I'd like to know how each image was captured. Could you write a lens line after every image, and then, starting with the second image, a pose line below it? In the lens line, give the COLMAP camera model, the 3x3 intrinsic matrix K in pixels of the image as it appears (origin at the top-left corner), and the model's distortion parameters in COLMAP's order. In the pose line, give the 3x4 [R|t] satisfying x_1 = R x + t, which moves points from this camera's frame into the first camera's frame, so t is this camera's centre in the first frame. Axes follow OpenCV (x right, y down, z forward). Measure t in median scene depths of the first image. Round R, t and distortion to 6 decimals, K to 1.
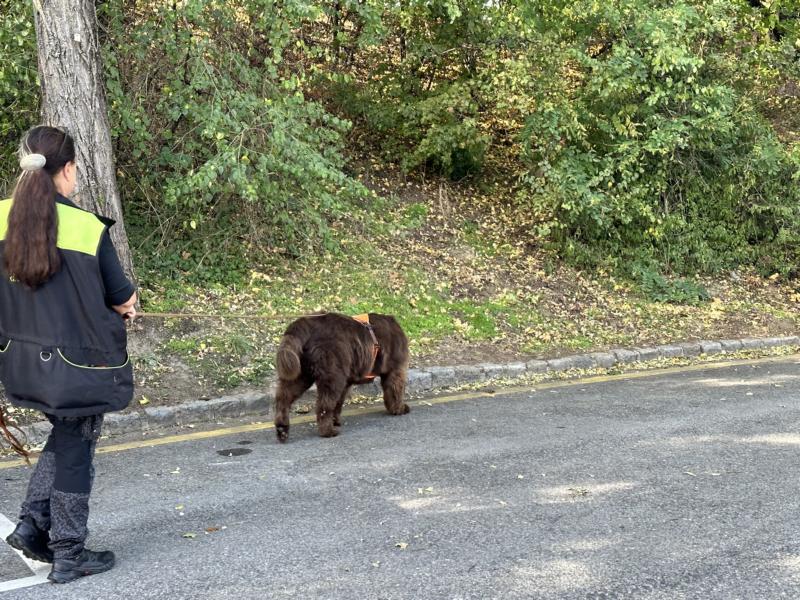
lens RADIAL K [[1230.8, 0, 400.0], [0, 1230.8, 300.0], [0, 0, 1]] dist [0.036591, 0.005732]
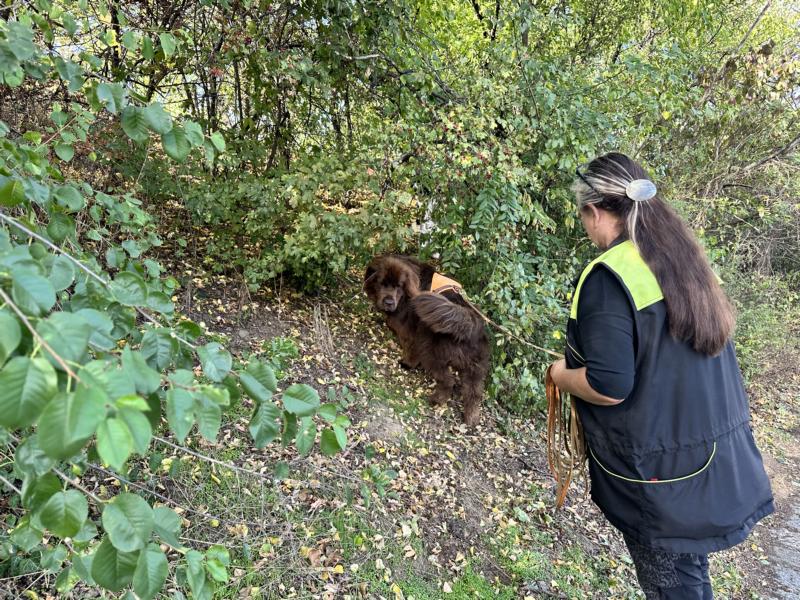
lens RADIAL K [[504.1, 0, 400.0], [0, 504.1, 300.0], [0, 0, 1]] dist [0.000168, -0.000044]
pose [[0.893334, -0.057367, 0.445716, -0.045729], [0.078742, 0.996456, -0.029569, -0.087671], [-0.442440, 0.061511, 0.894686, 0.760913]]
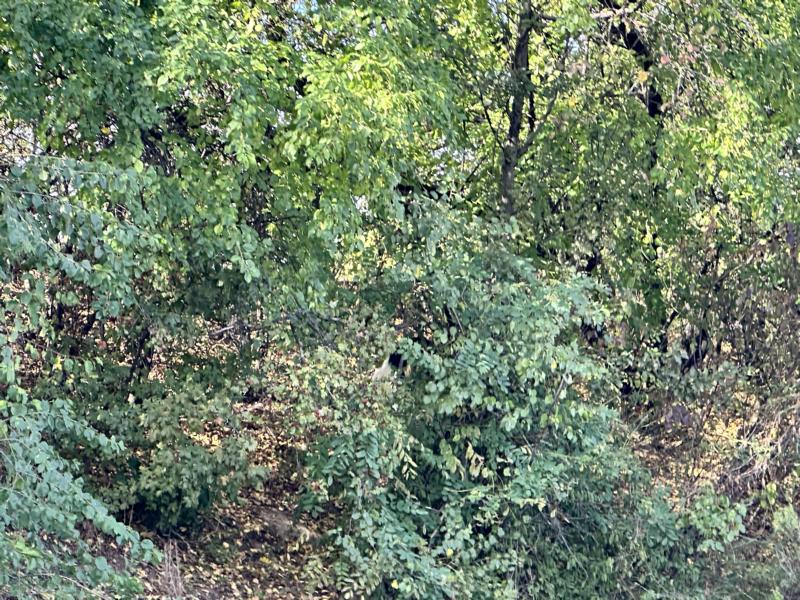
lens RADIAL K [[2531.9, 0, 400.0], [0, 2531.9, 300.0], [0, 0, 1]] dist [0.018613, 3.335294]
pose [[0.935109, 0.064325, 0.348472, -0.302220], [0.001587, 0.982616, -0.185641, 0.018492], [-0.354356, 0.174147, 0.918752, -0.189313]]
